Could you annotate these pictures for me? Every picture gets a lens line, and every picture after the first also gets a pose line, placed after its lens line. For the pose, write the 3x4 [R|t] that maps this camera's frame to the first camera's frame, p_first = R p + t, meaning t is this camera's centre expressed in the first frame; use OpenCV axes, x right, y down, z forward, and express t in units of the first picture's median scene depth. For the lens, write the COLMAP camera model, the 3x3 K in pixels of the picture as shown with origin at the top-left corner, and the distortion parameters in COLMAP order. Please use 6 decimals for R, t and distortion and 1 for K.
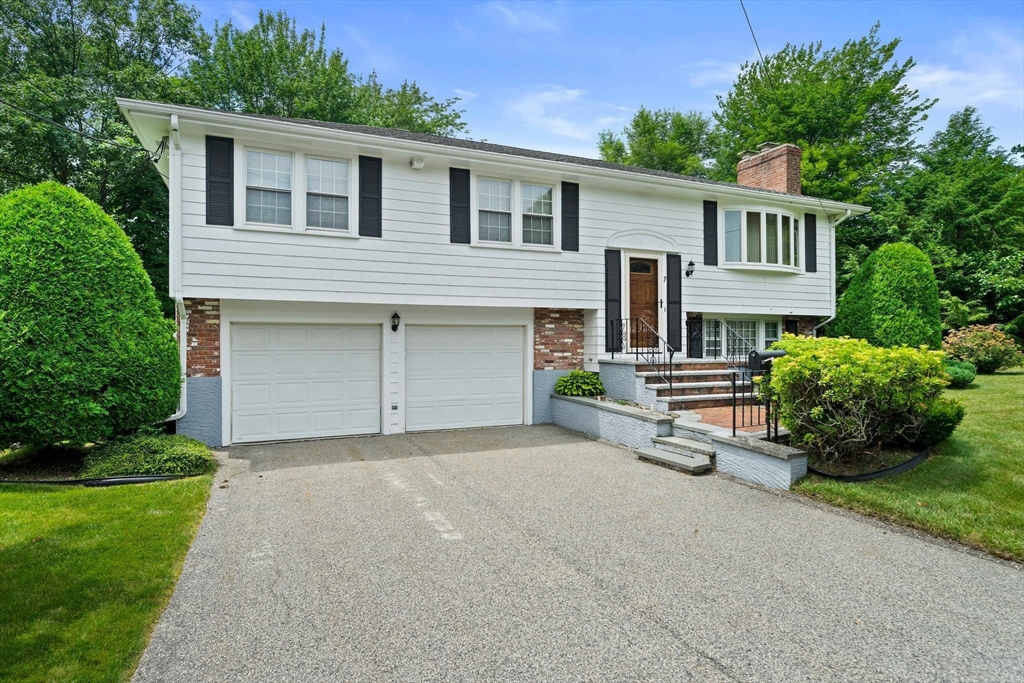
lens RADIAL K [[560.1, 0, 516.6], [0, 560.1, 336.3], [0, 0, 1]] dist [0.003977, -0.001482]
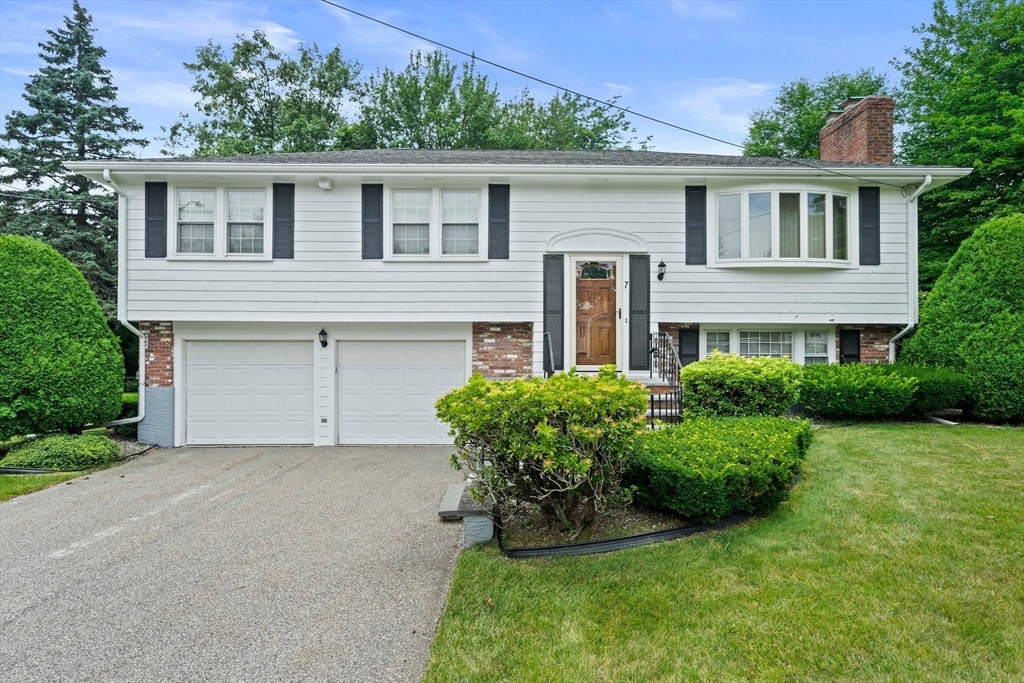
lens RADIAL K [[560.1, 0, 514.0], [0, 560.1, 346.9], [0, 0, 1]] dist [0.003977, -0.001482]
pose [[0.921552, 0.000916, -0.388254, 0.471624], [0.001527, 0.999981, 0.005983, -0.014039], [0.388252, -0.006107, 0.921533, 0.163417]]
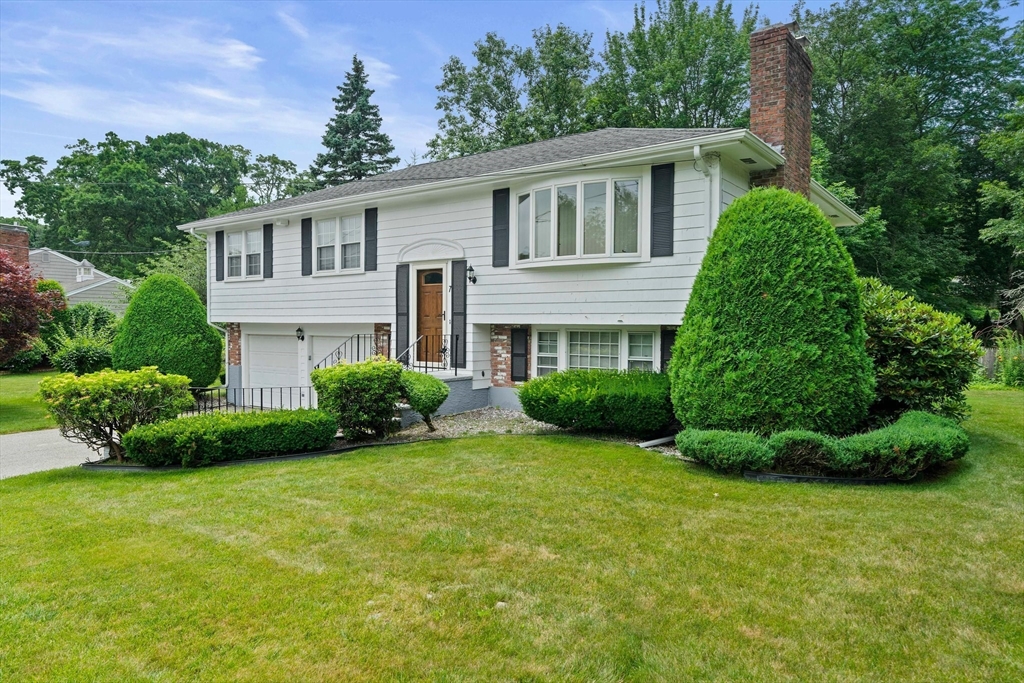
lens RADIAL K [[670.3, 0, 513.7], [0, 670.3, 340.9], [0, 0, 1]] dist [0.004519, 0.000048]
pose [[0.485121, 0.024687, -0.874098, 1.380001], [0.003705, 0.999534, 0.030285, -0.053097], [0.874439, -0.017930, 0.484804, 0.599834]]
